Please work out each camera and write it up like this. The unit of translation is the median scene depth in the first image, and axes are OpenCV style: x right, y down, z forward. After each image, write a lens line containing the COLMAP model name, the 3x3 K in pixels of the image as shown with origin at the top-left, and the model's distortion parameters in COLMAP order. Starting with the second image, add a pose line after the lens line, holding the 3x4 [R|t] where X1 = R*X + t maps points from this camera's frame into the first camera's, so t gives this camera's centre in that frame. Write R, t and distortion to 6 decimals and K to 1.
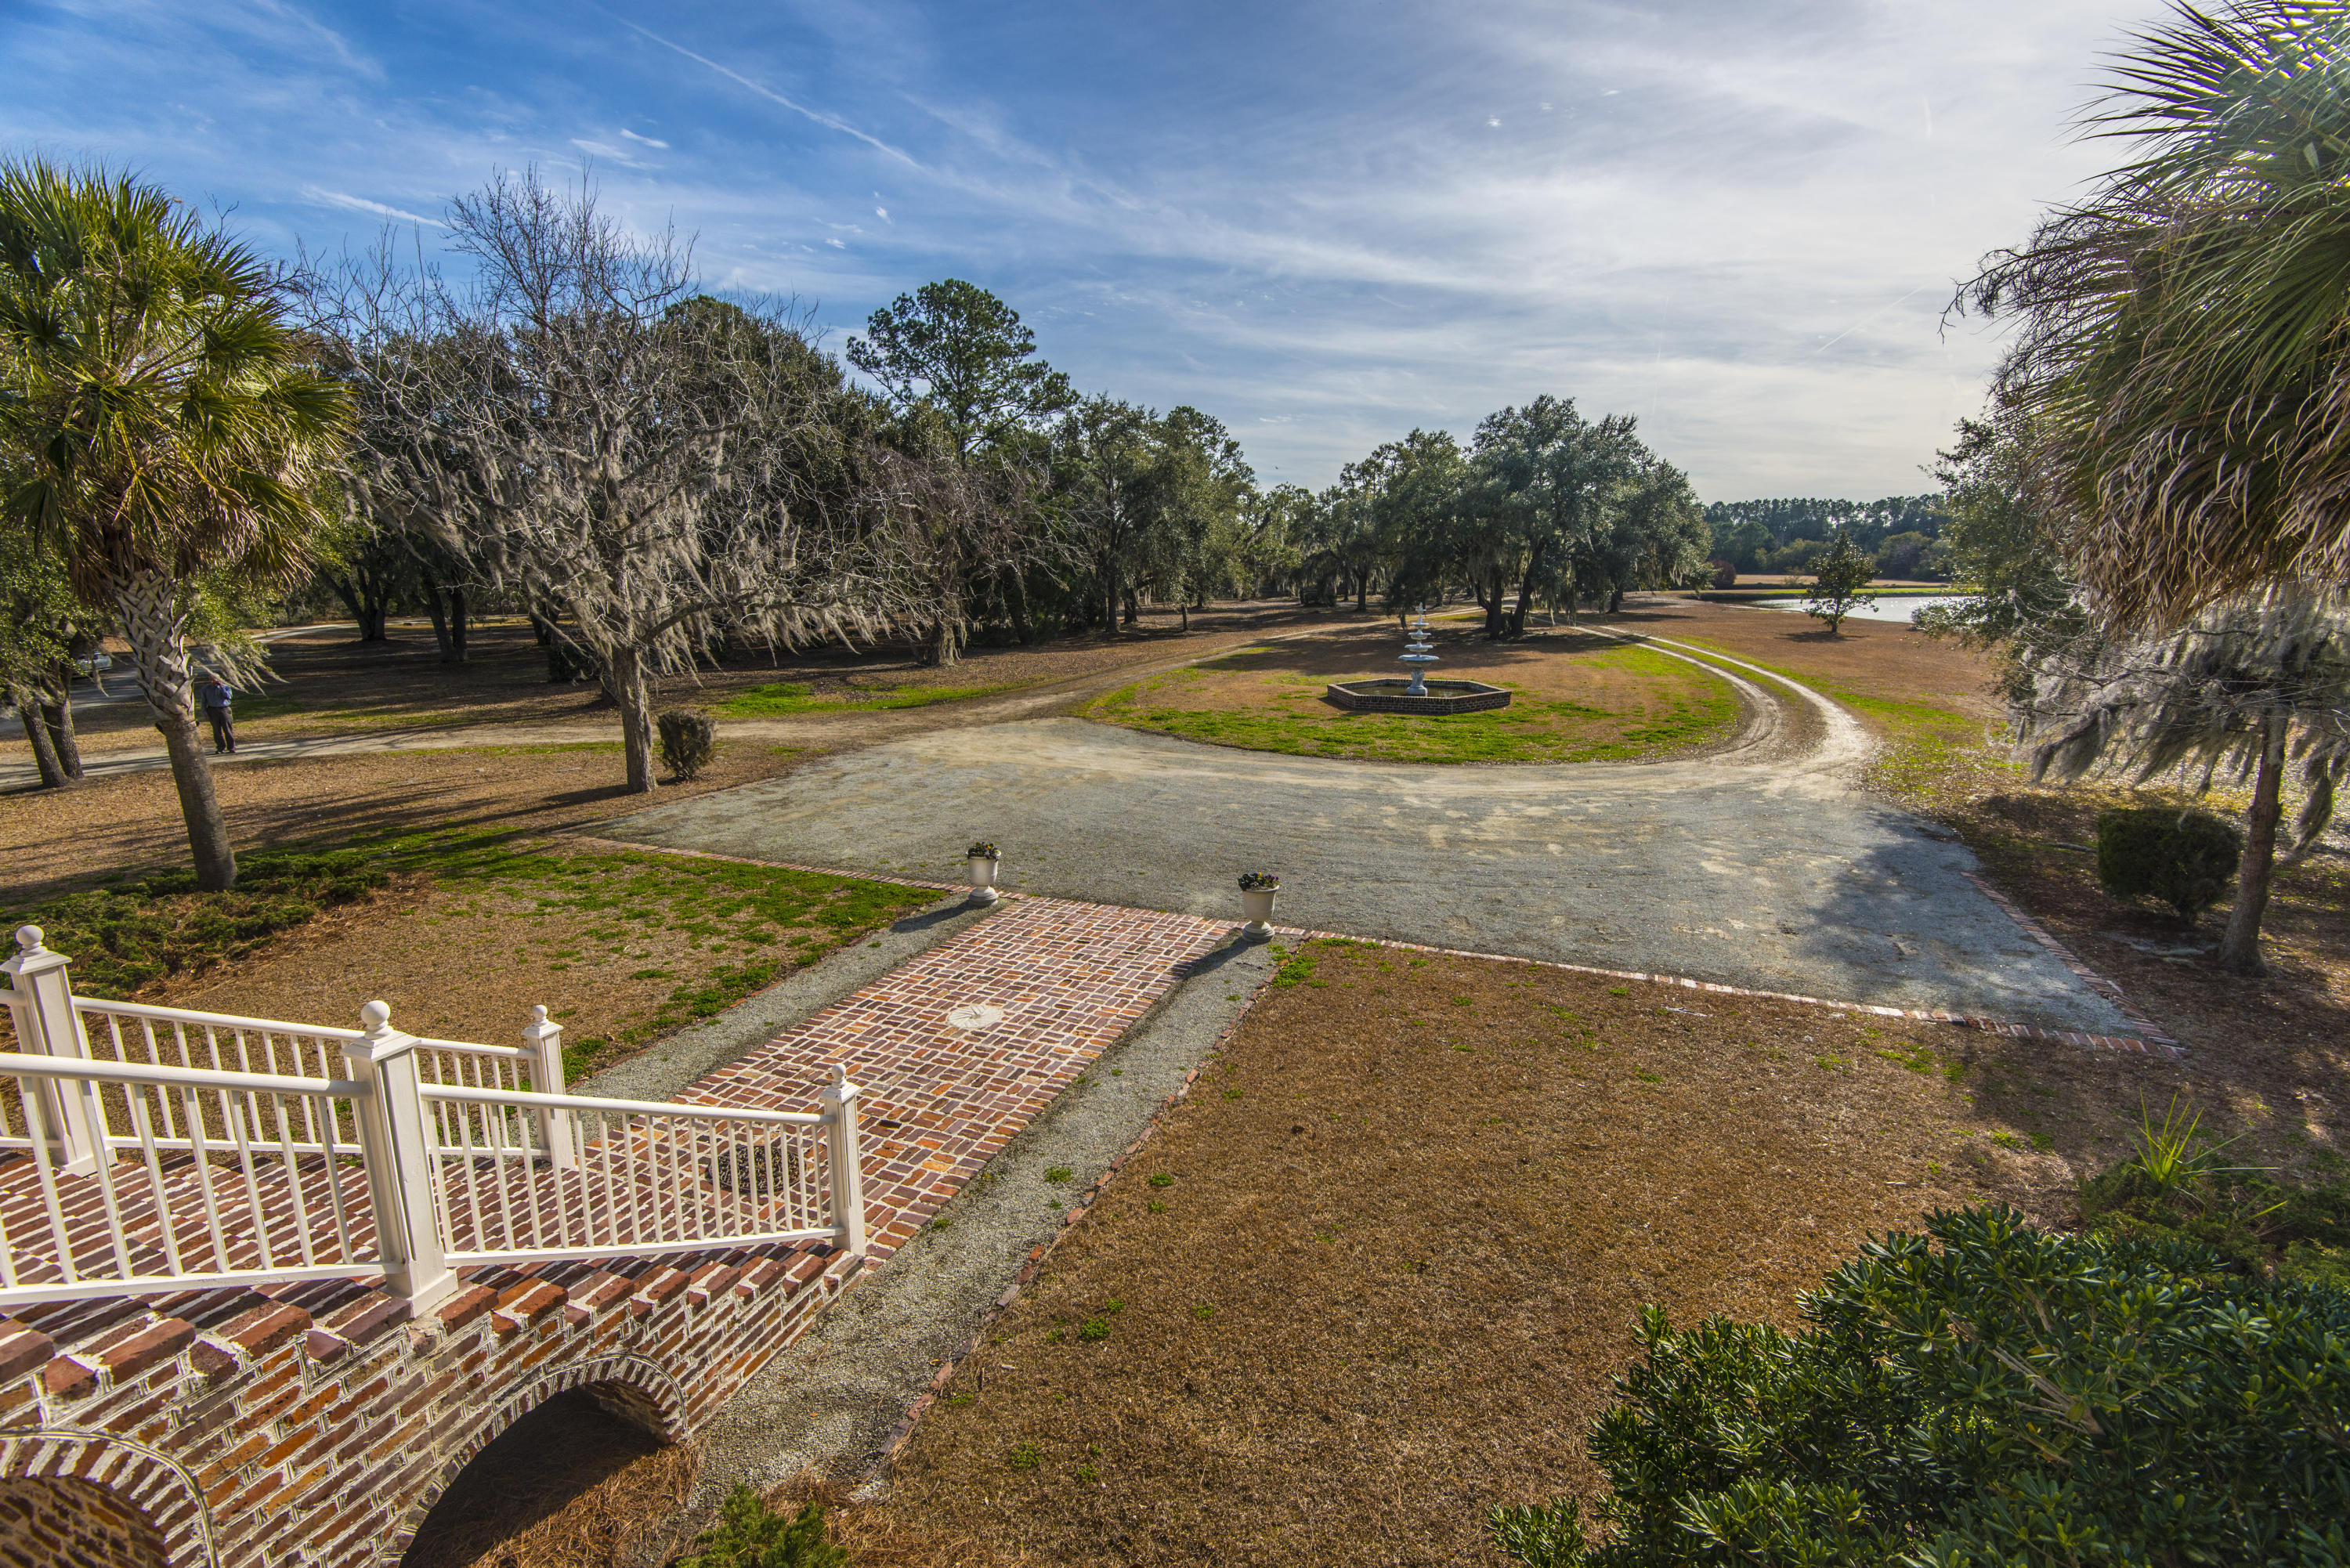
lens RADIAL K [[1057.5, 0, 1153.1], [0, 1057.5, 773.4], [0, 0, 1]] dist [-0.001460, -0.001582]
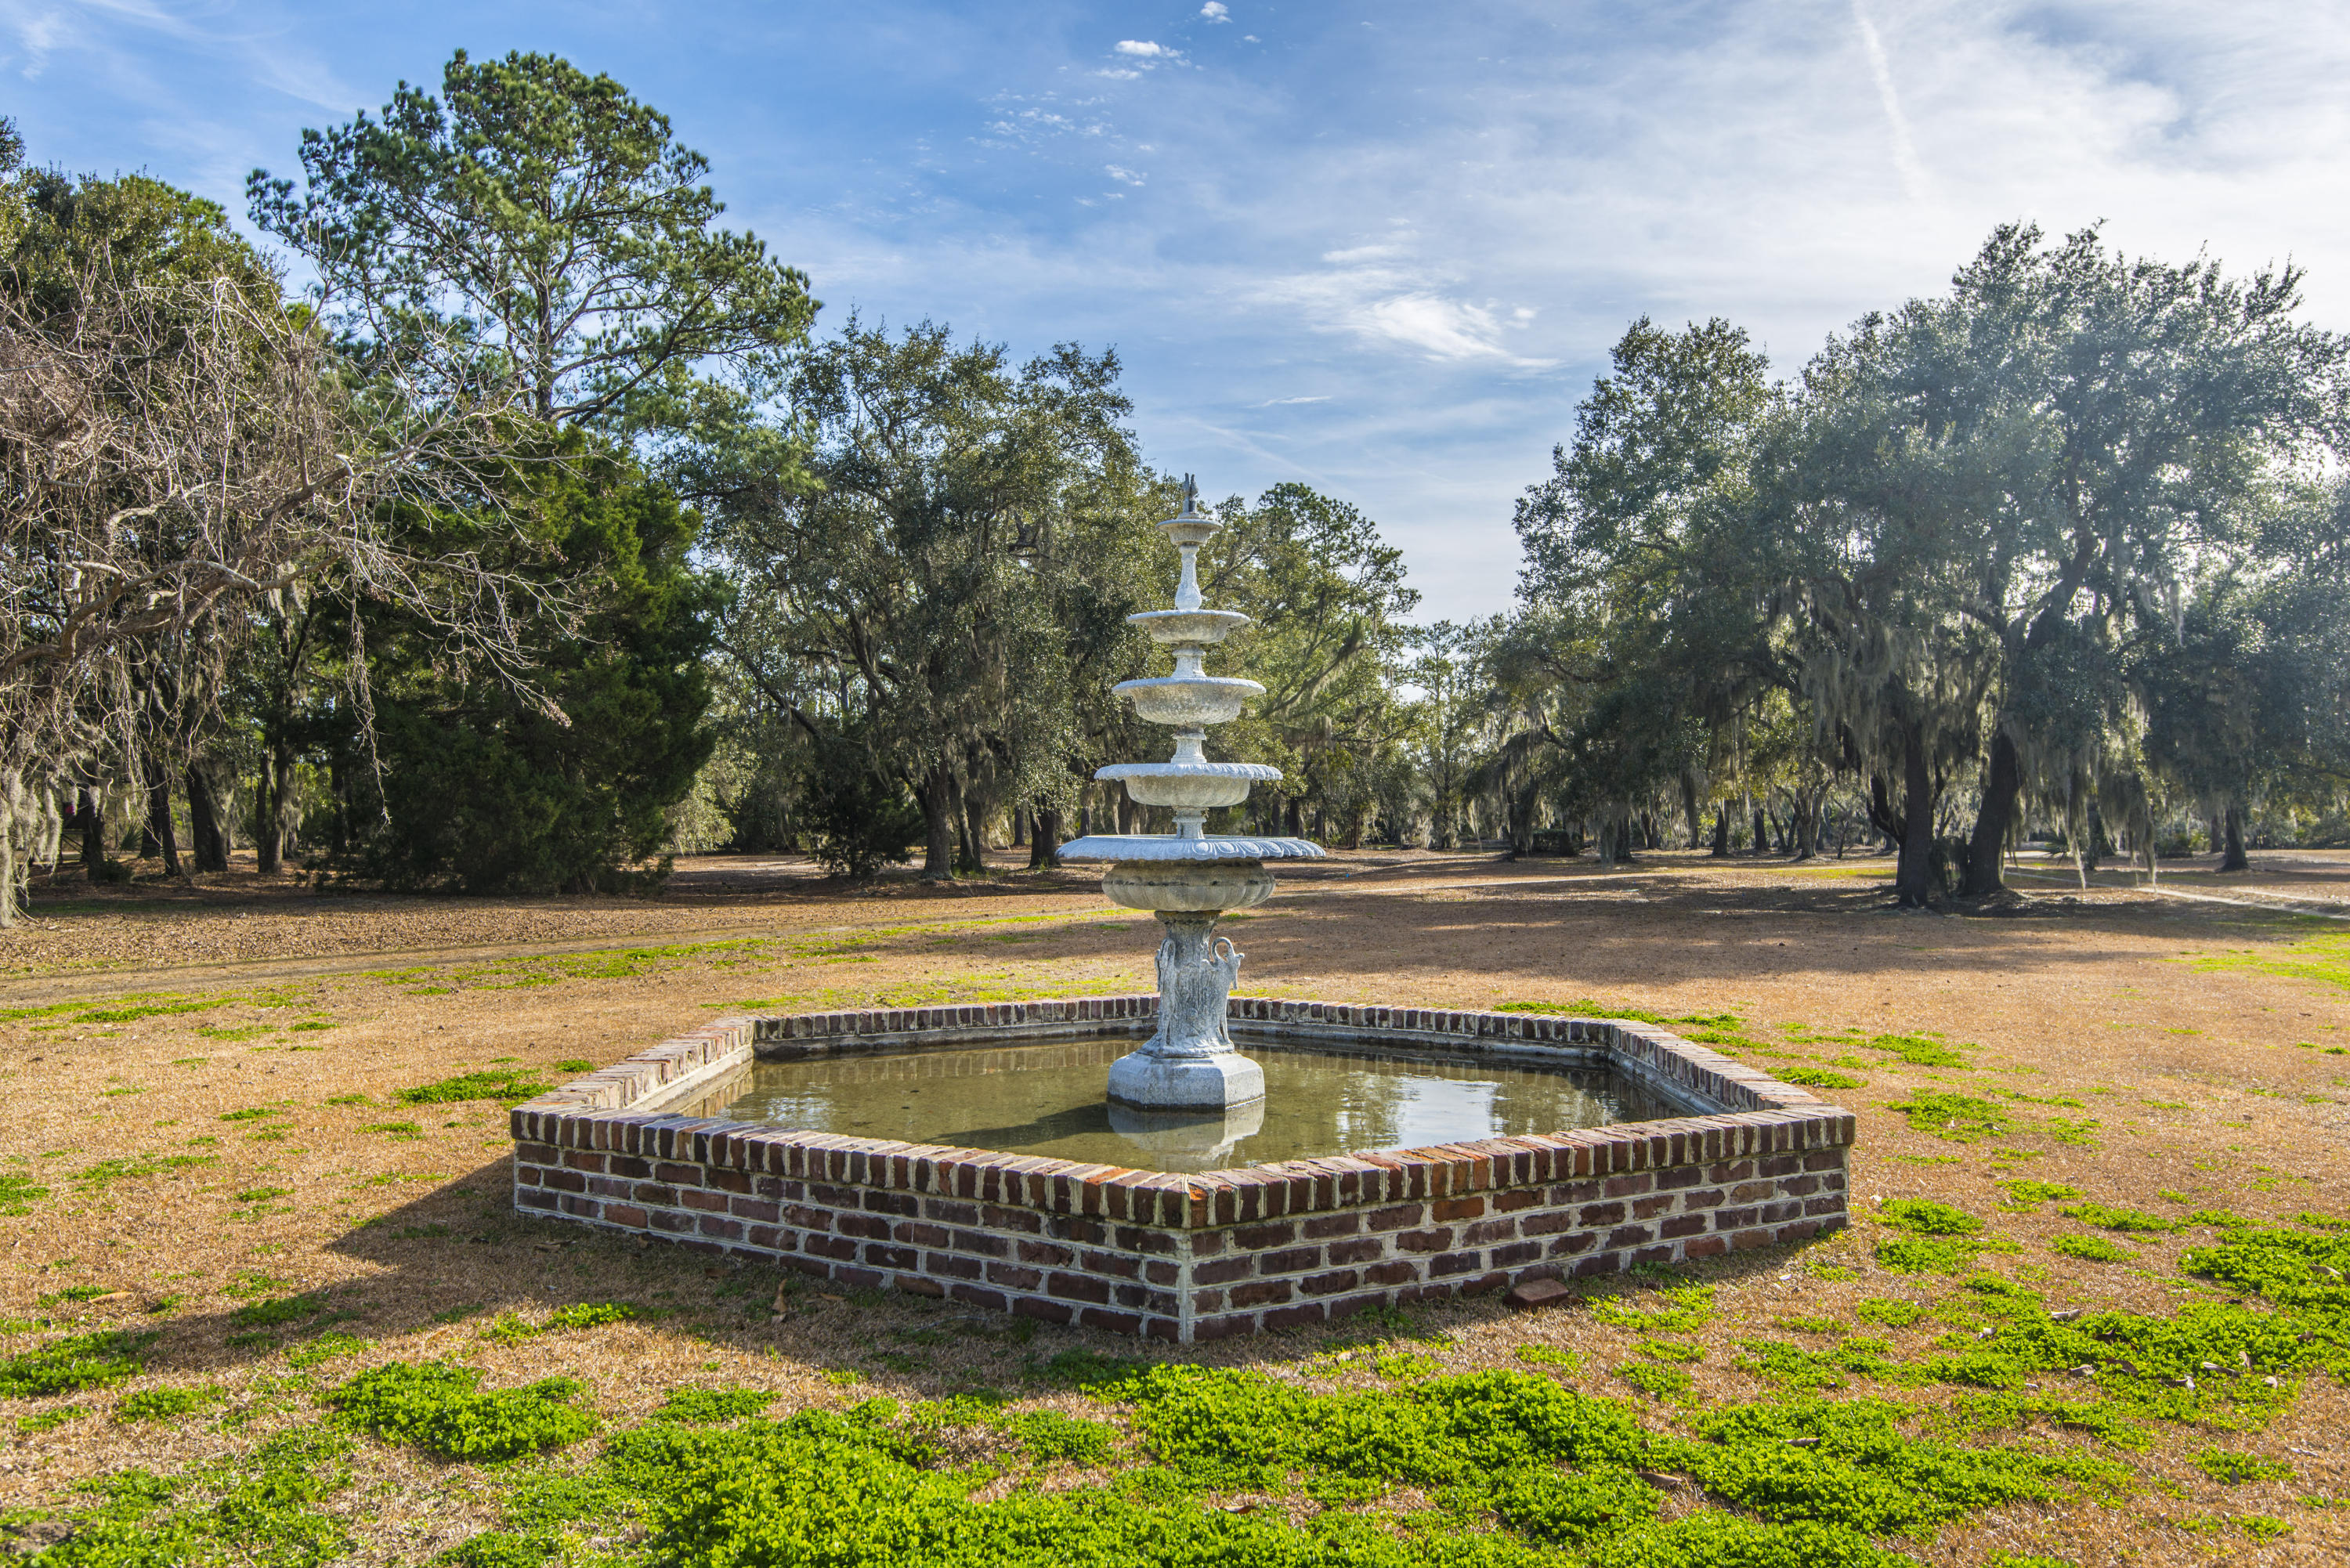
lens RADIAL K [[1669.7, 0, 1175.0], [0, 1669.7, 784.0], [0, 0, 1]] dist [0.001109, 0.000985]
pose [[0.991062, 0.002958, -0.133367, 0.278384], [-0.032545, 0.974907, -0.220220, -0.067220], [0.129369, 0.222592, 0.966290, 0.772435]]
